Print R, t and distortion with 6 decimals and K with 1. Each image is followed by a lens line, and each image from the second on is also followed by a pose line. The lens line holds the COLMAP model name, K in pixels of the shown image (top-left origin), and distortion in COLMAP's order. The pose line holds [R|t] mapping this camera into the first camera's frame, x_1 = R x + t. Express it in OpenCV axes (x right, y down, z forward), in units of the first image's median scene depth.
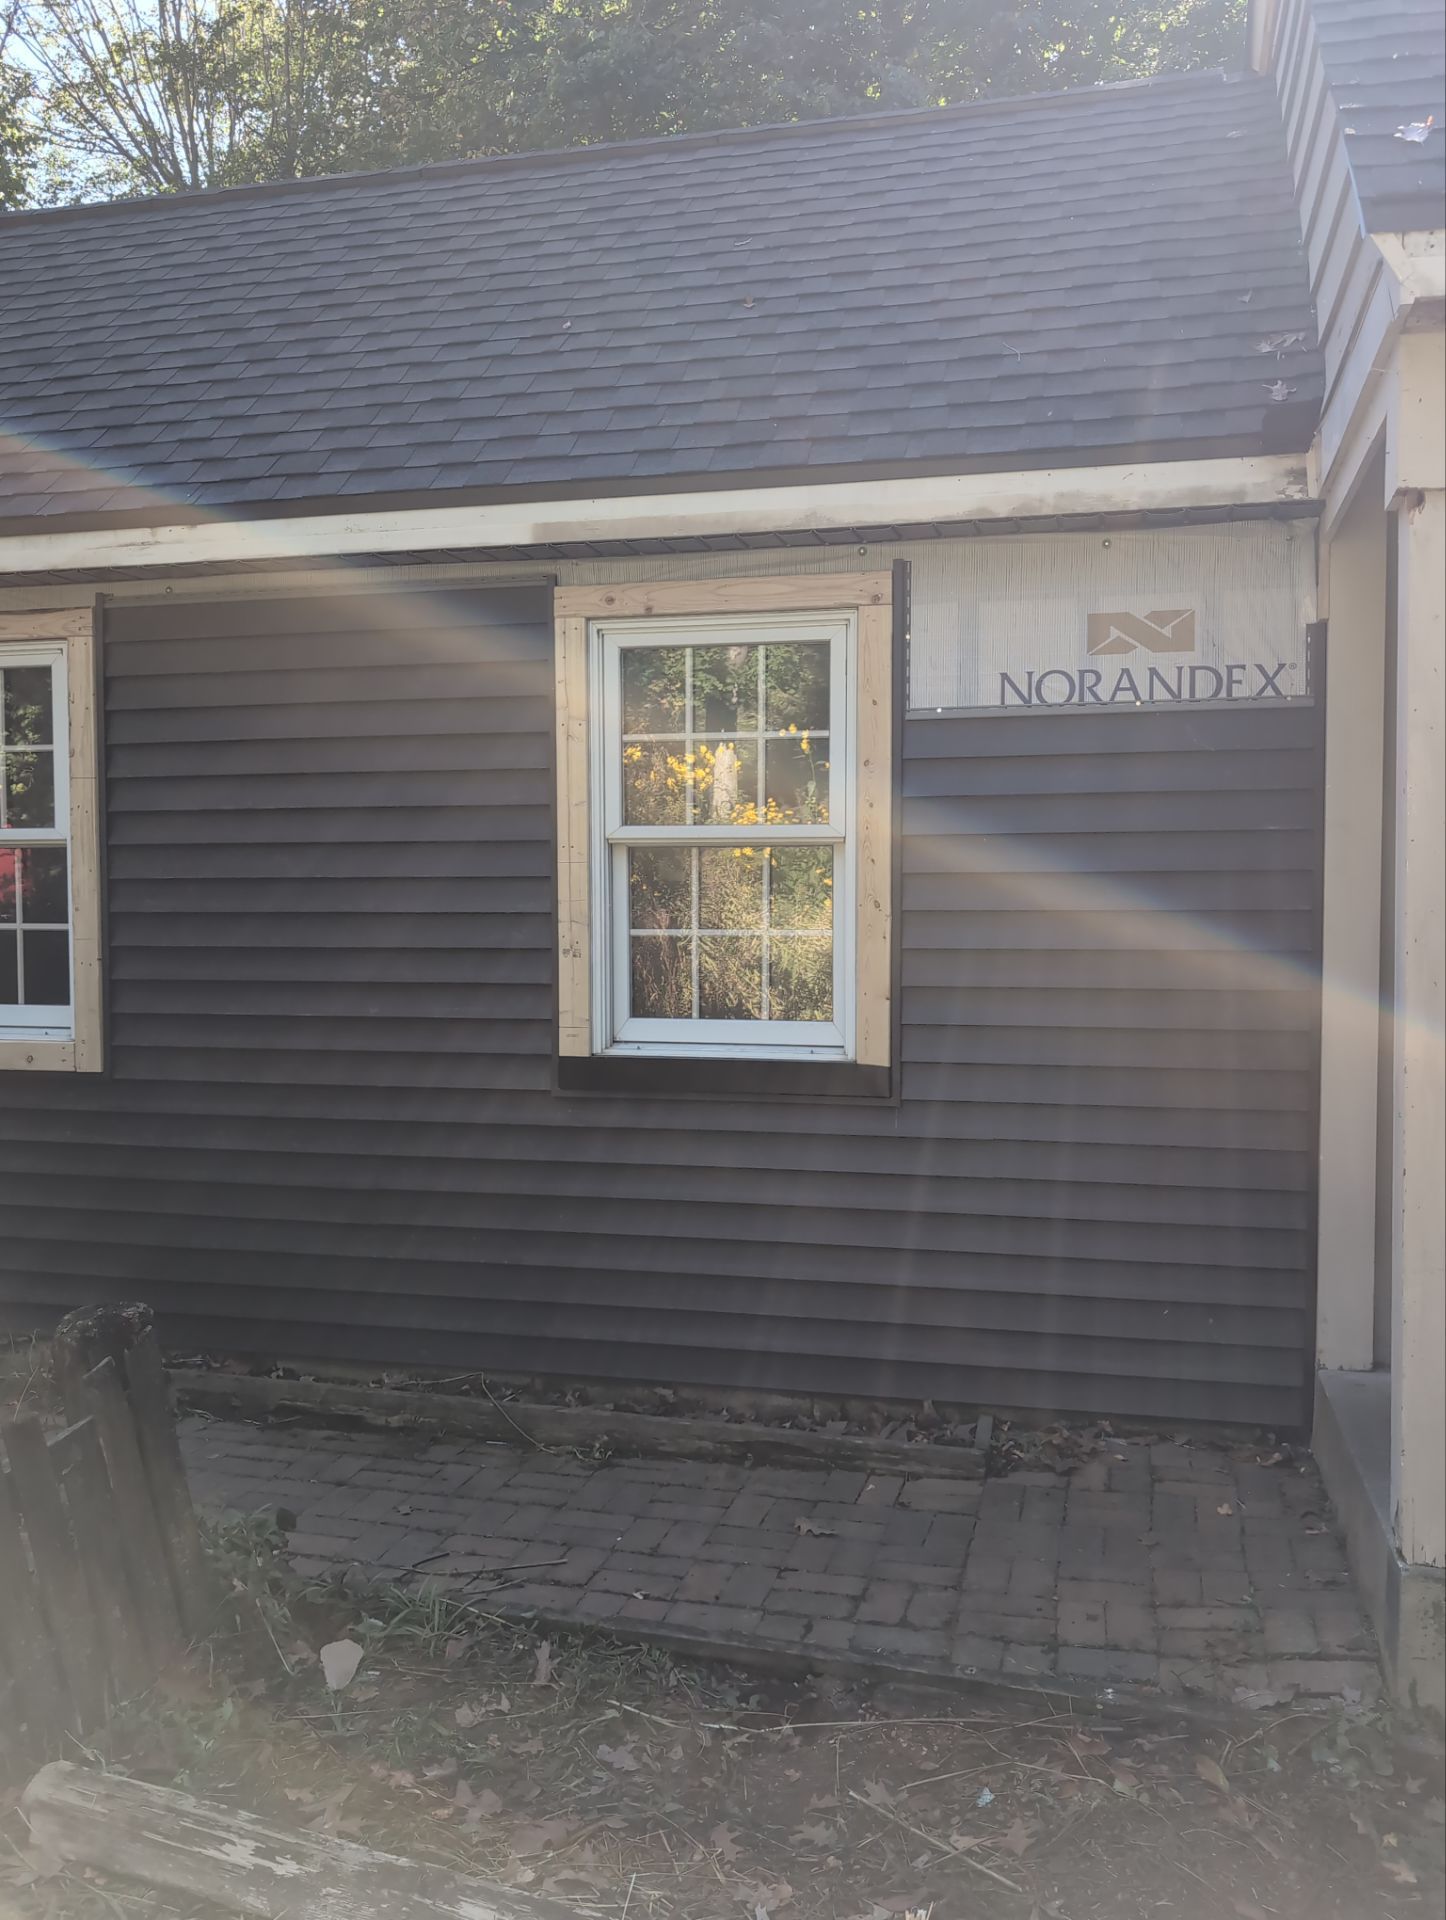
lens RADIAL K [[1599.0, 0, 723.0], [0, 1599.0, 960.0], [0, 0, 1]] dist [0.019461, -0.005418]
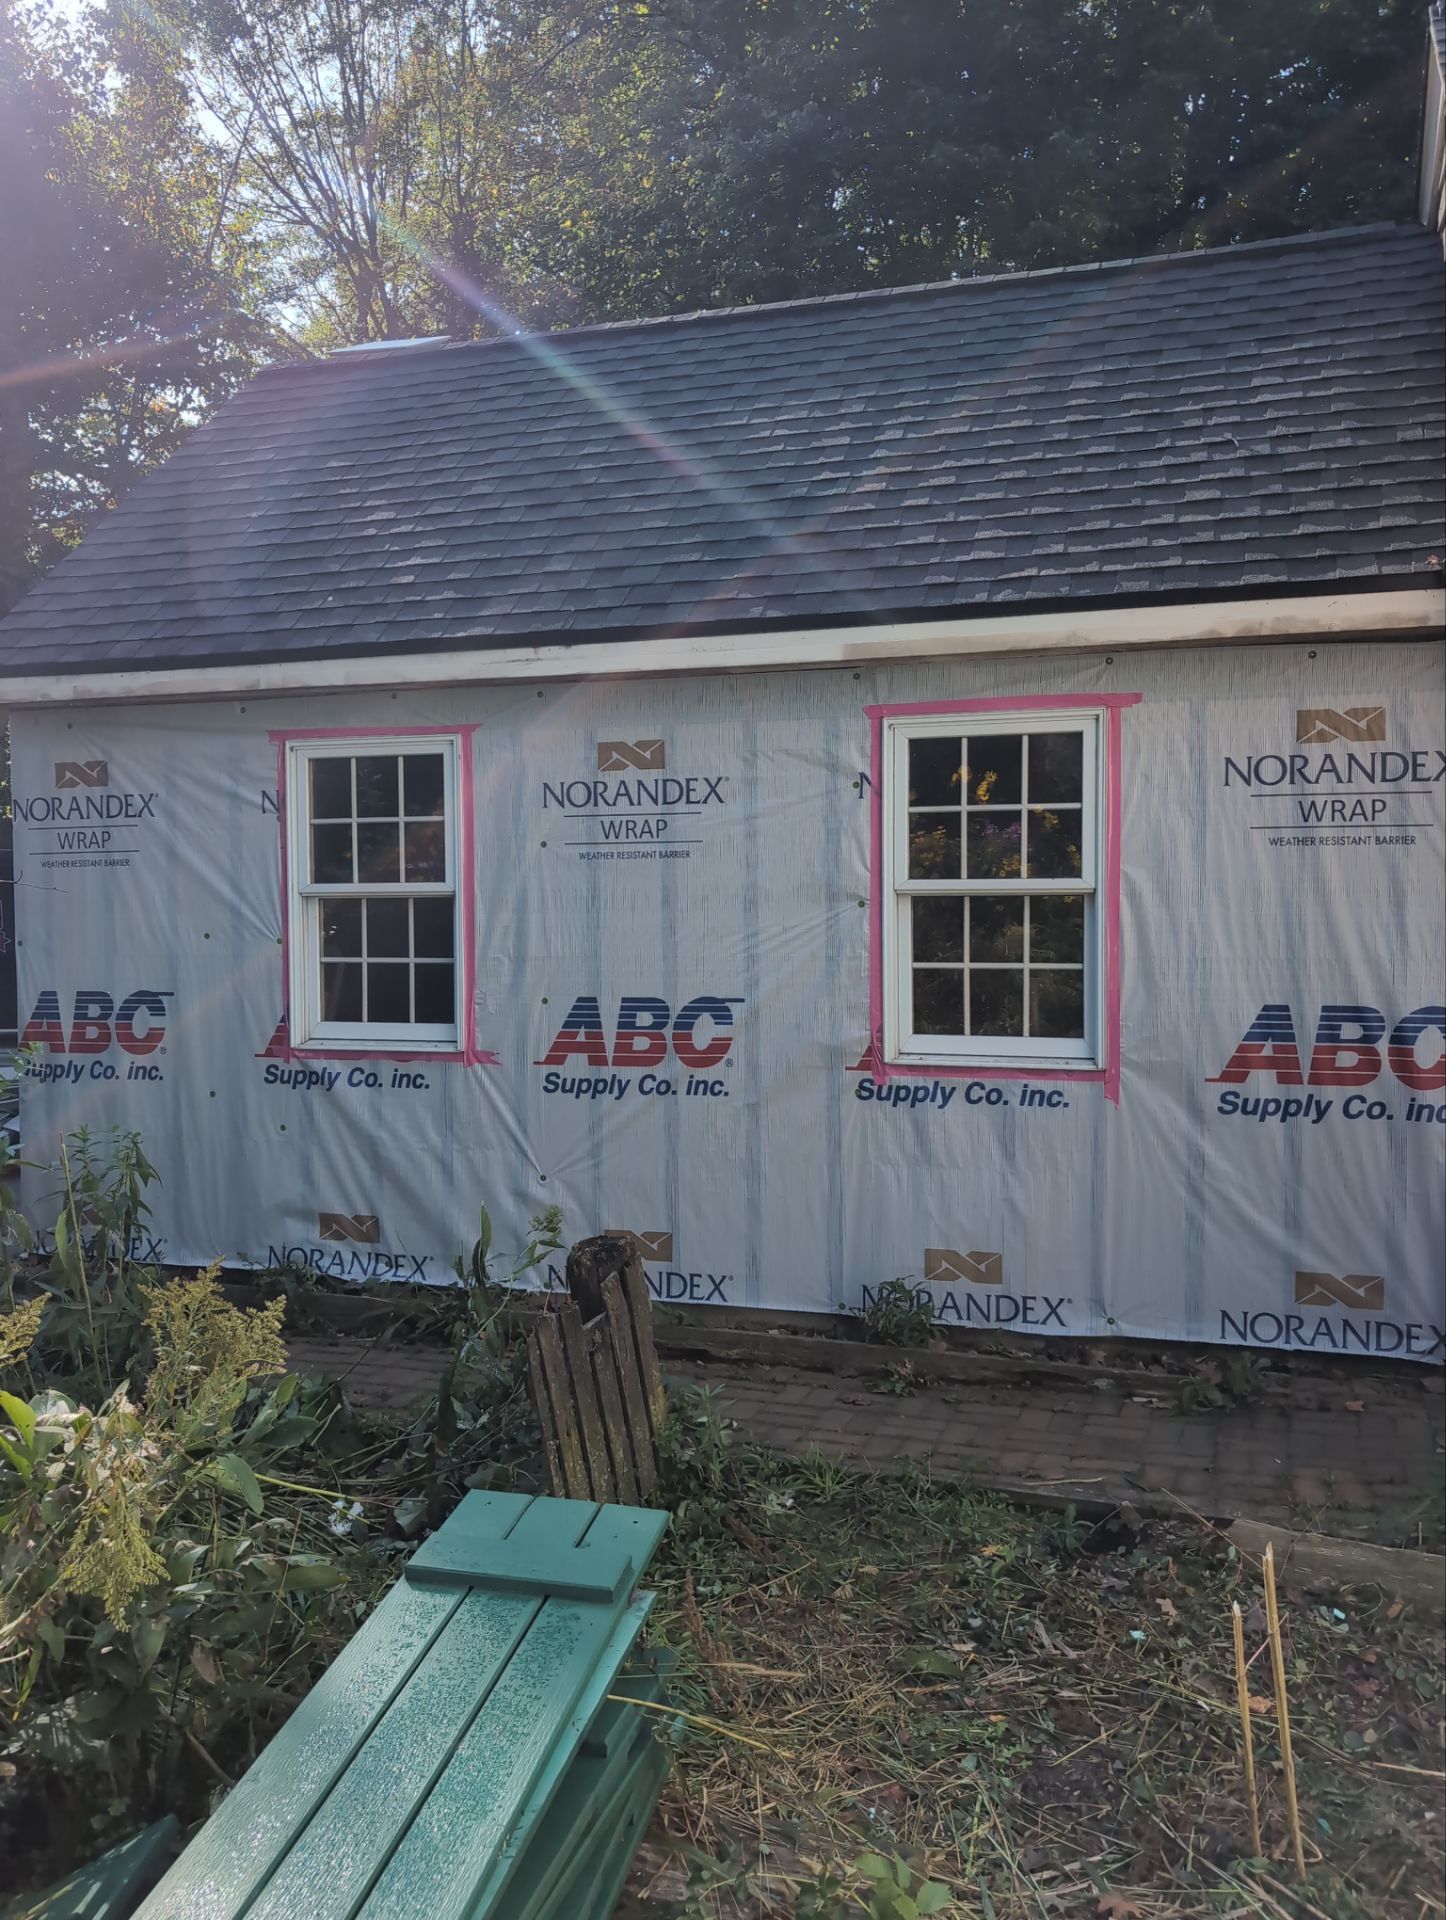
lens RADIAL K [[1599.0, 0, 723.0], [0, 1599.0, 960.0], [0, 0, 1]] dist [0.019461, -0.005418]
pose [[0.997351, -0.003639, -0.072651, -0.120905], [0.003245, 0.999979, -0.005541, -0.015598], [0.072670, 0.005291, 0.997342, -0.260760]]
